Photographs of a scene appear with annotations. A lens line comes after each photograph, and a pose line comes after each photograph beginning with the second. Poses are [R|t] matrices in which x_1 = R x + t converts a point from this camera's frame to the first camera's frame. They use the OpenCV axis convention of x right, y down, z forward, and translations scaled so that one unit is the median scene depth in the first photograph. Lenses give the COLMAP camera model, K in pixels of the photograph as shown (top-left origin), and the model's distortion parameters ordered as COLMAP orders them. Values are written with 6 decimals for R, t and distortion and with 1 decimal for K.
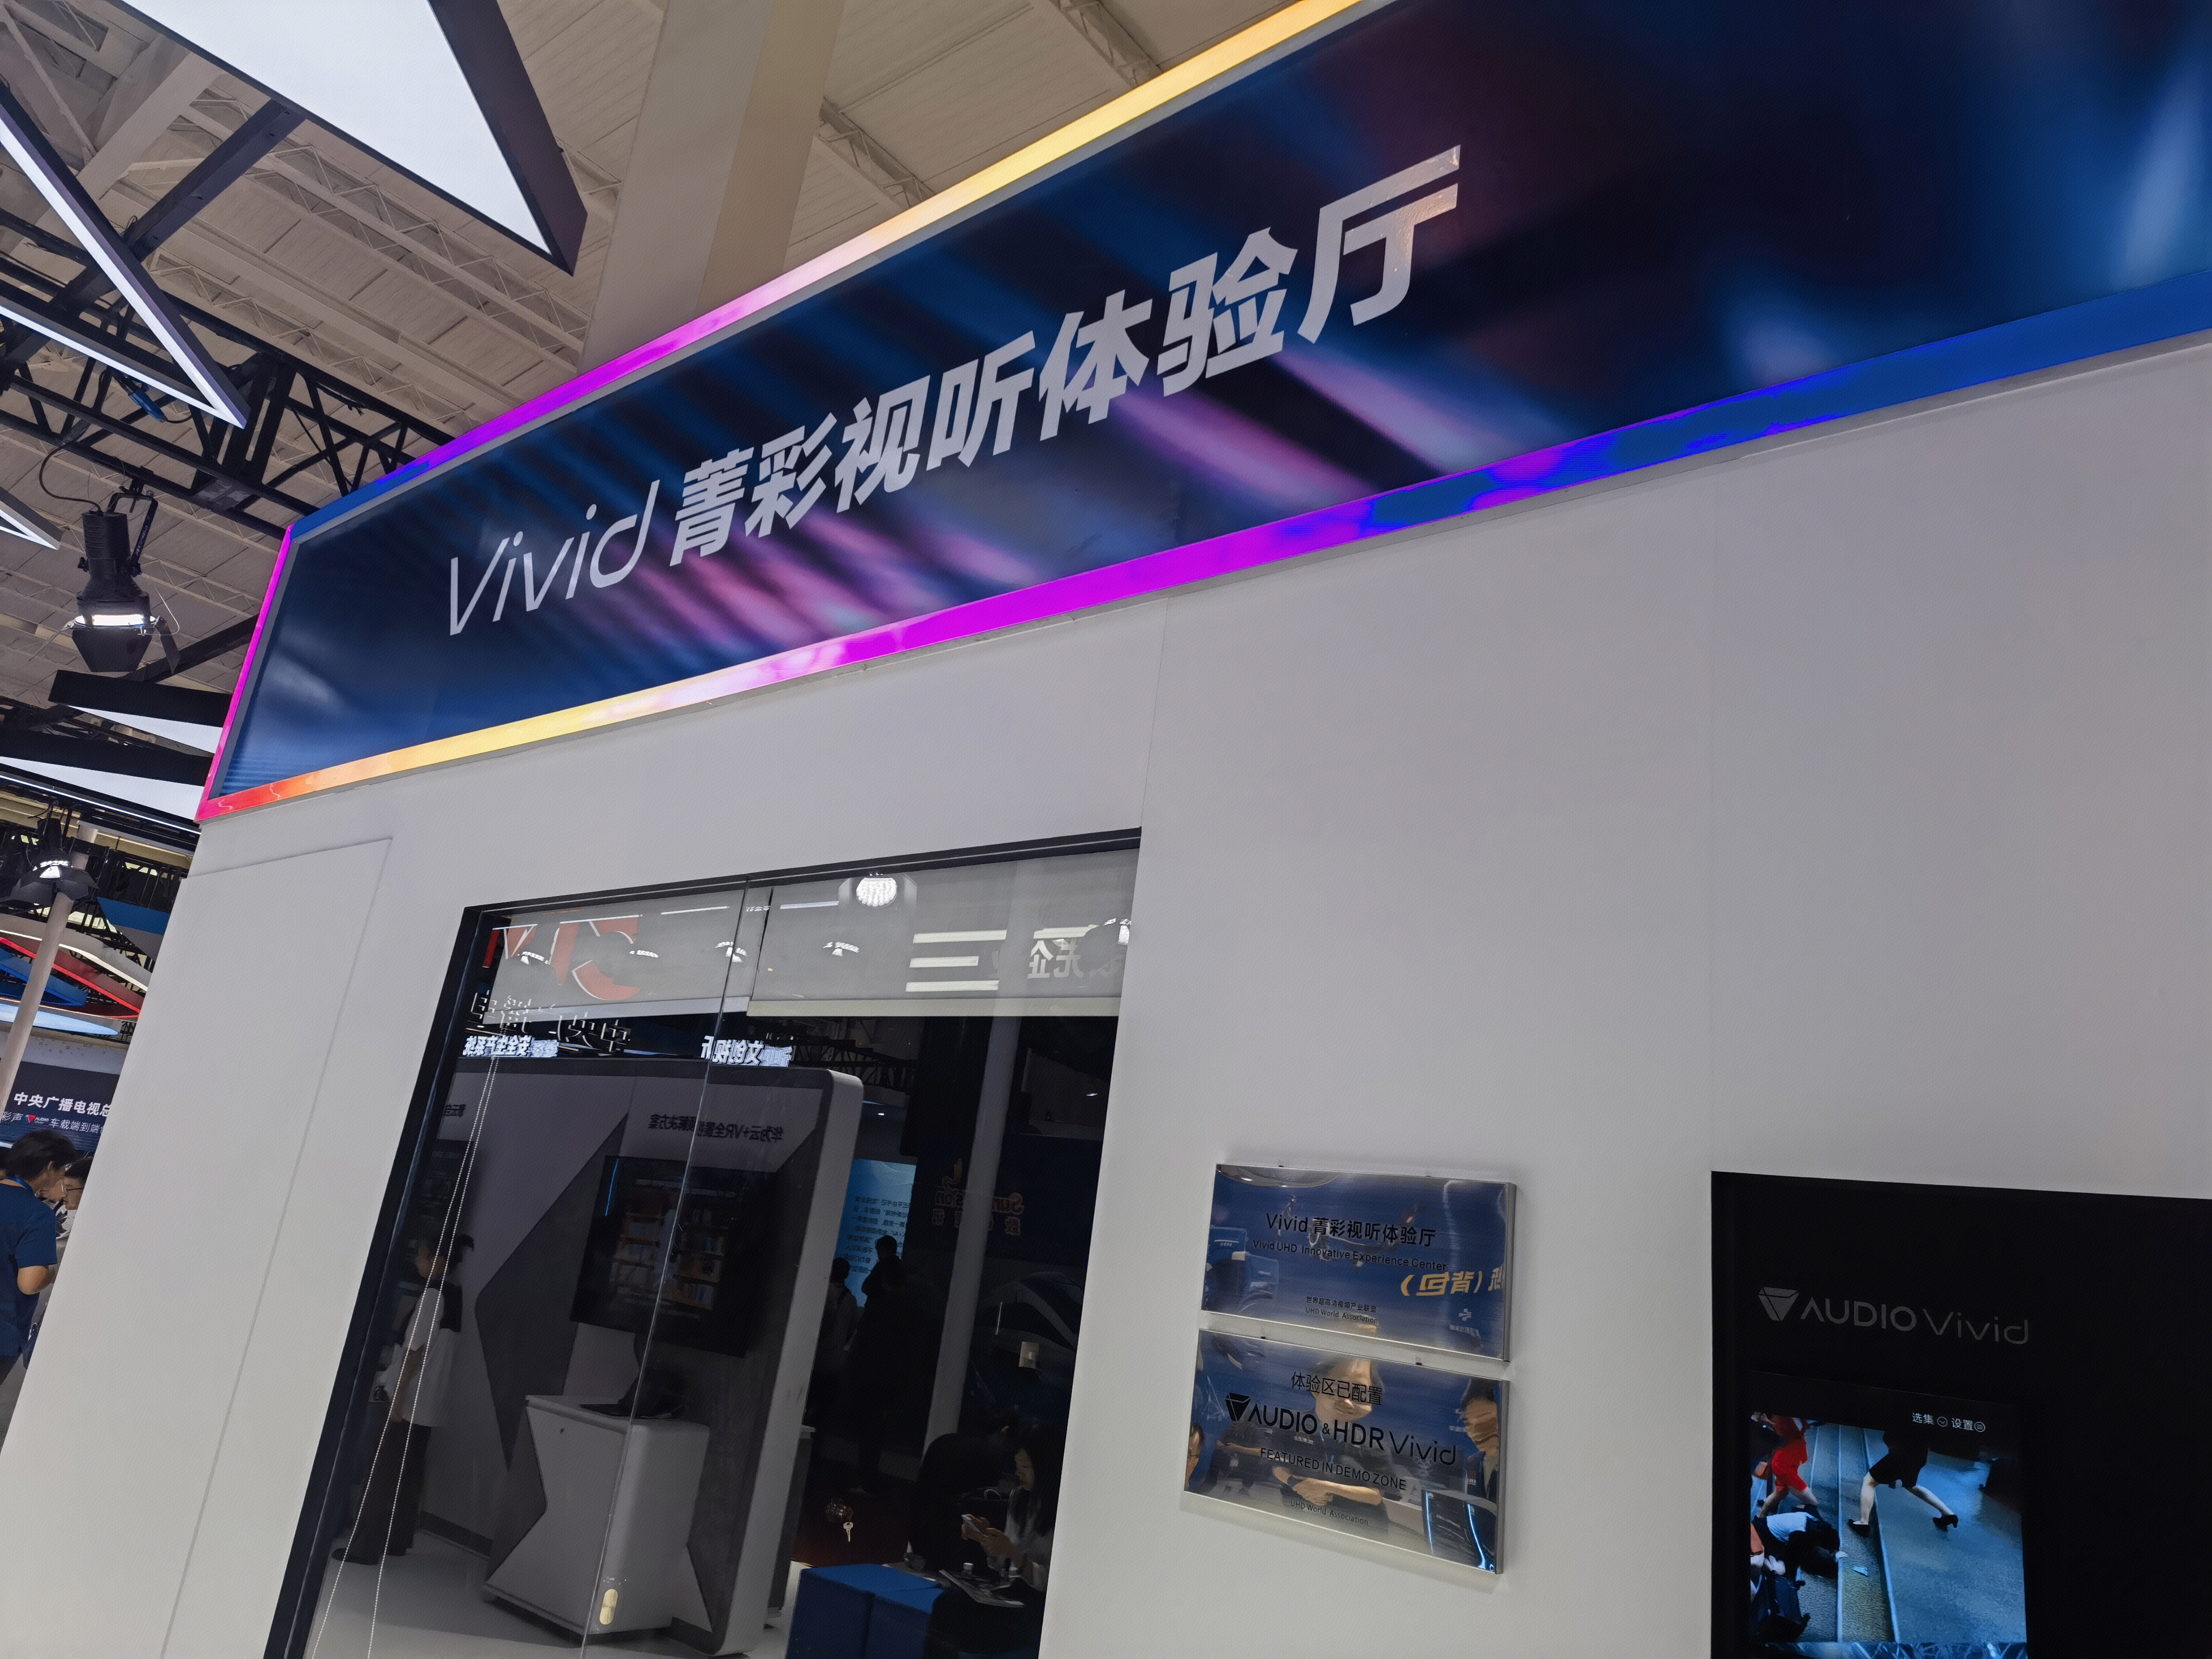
lens RADIAL K [[1500.1, 0, 1114.0], [0, 1500.1, 819.6], [0, 0, 1]] dist [0.150952, -0.191739]
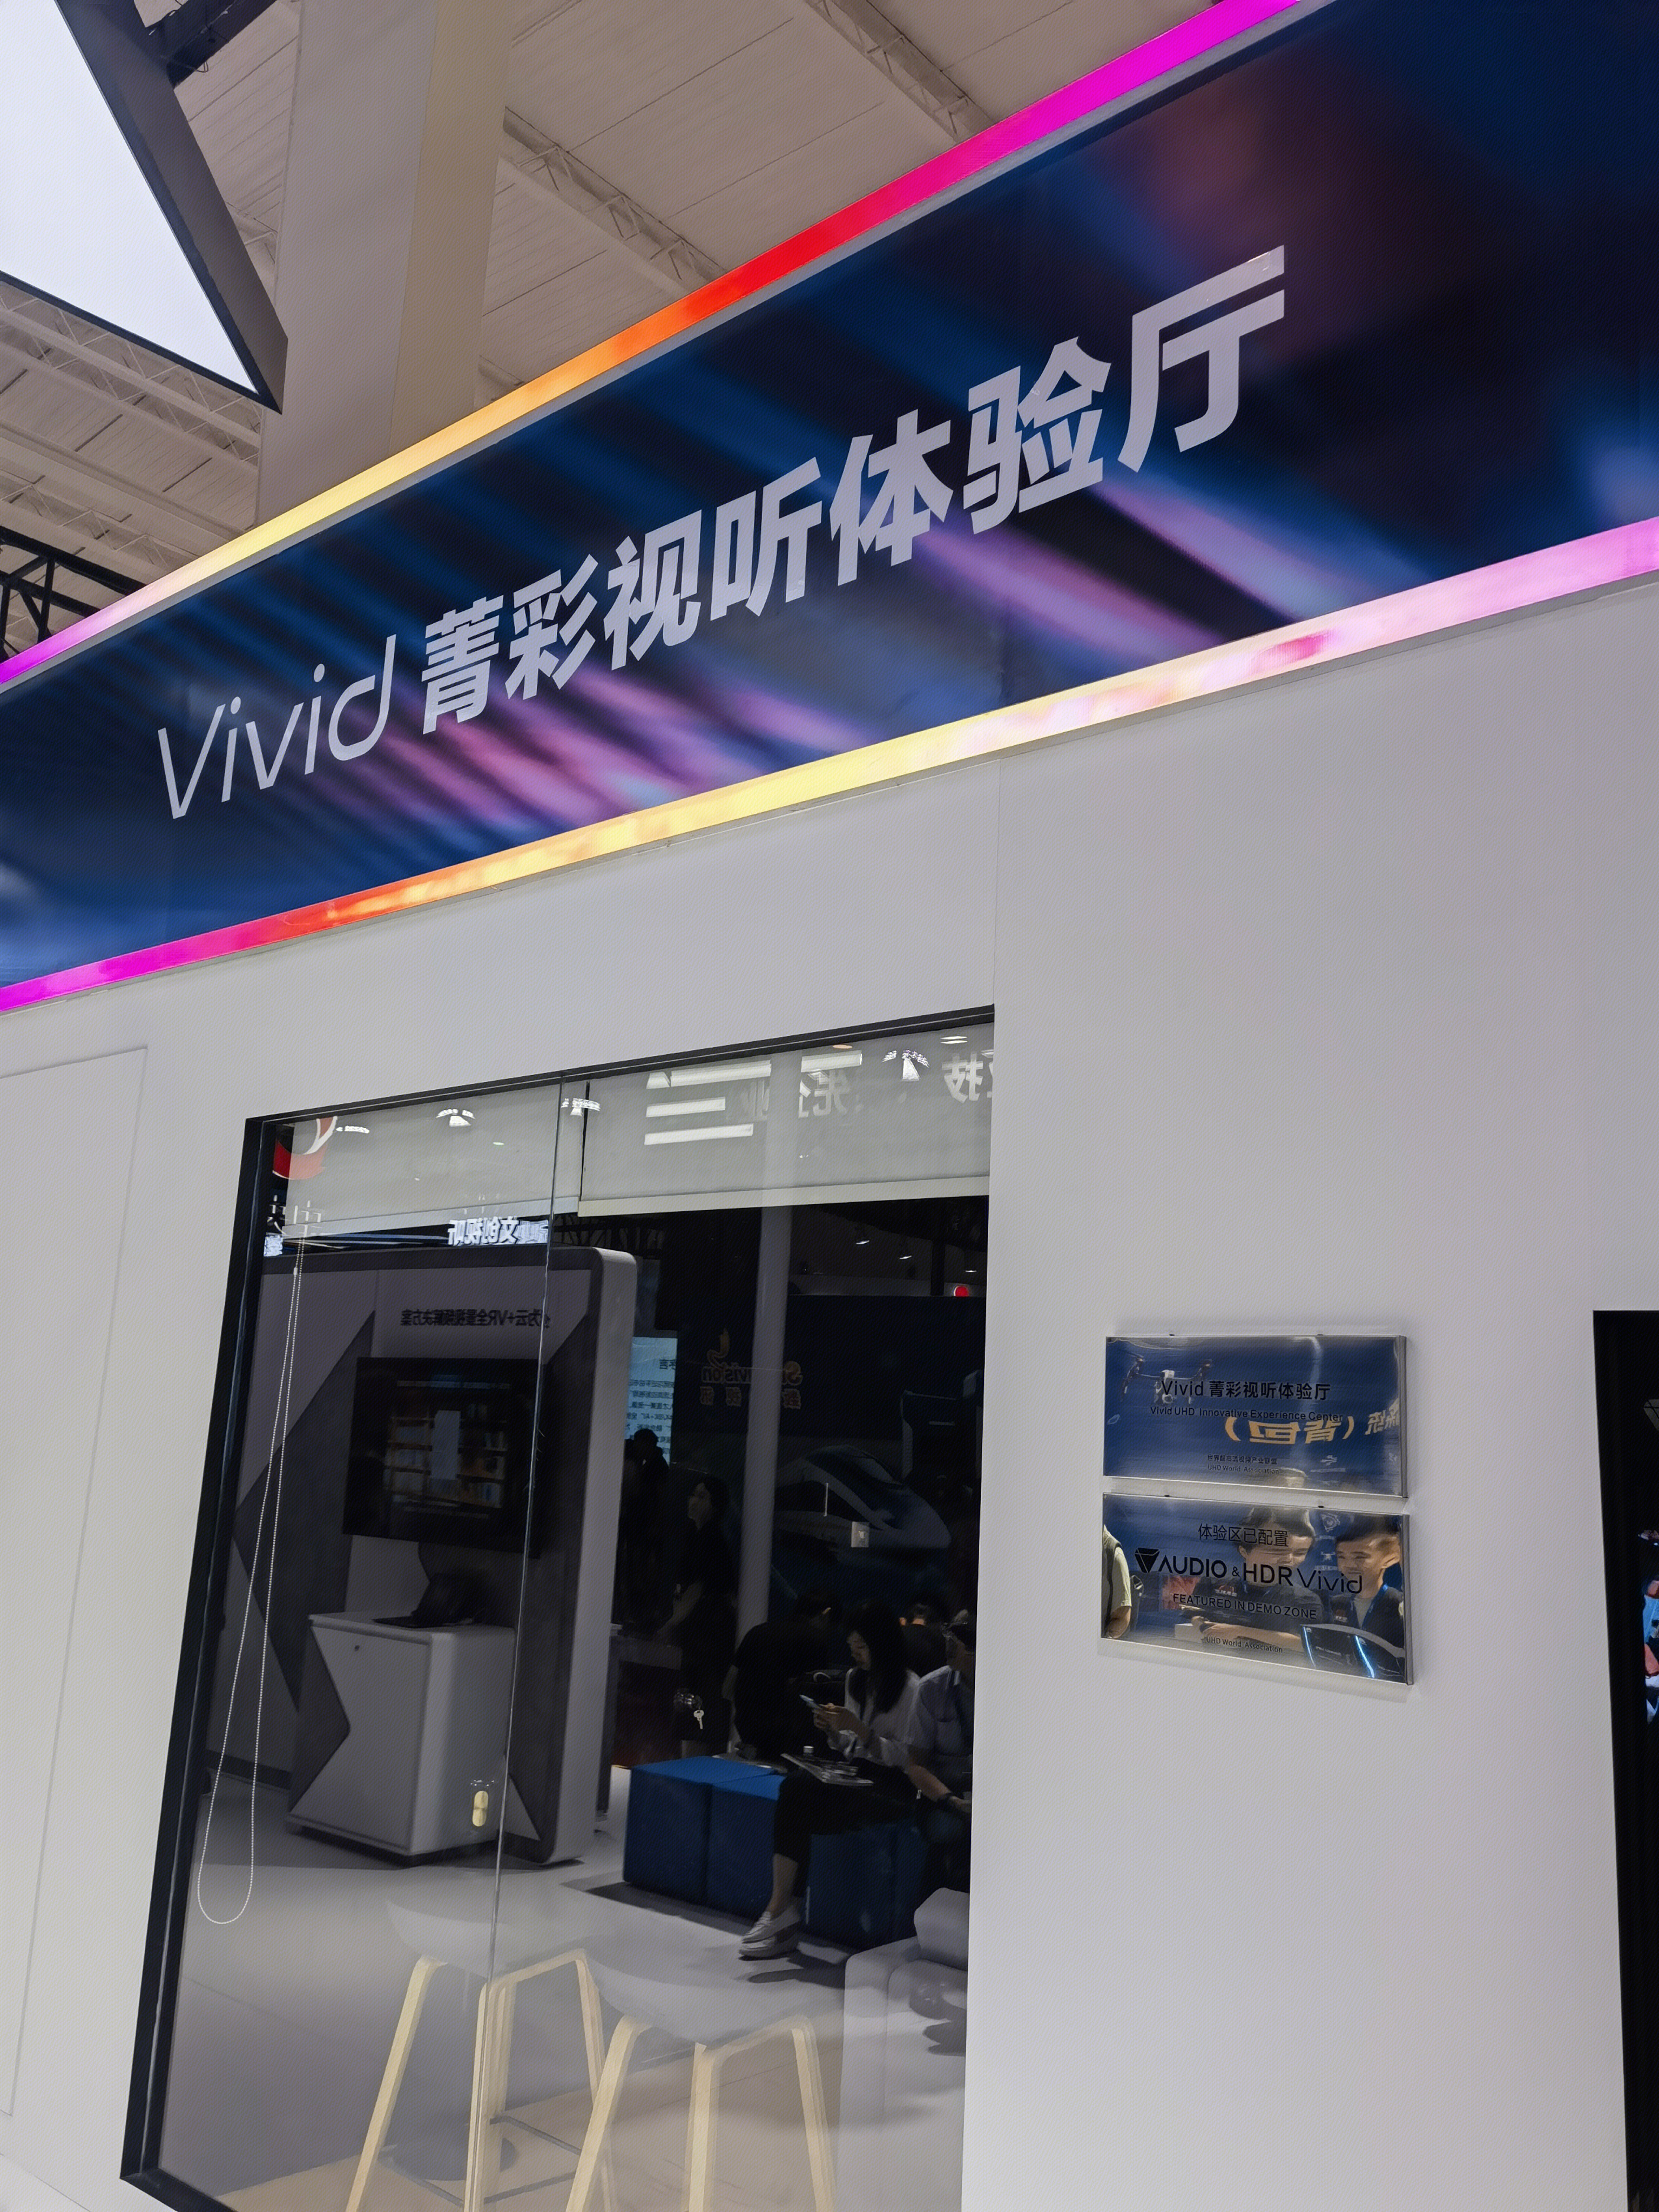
lens RADIAL K [[1817.9, 0, 827.4], [0, 1817.9, 1113.2], [0, 0, 1]] dist [0.106842, -0.004302]
pose [[0.996455, -0.082745, -0.015186, -0.057875], [0.083935, 0.990039, 0.113038, -0.050889], [0.005681, -0.113912, 0.993475, -0.139158]]
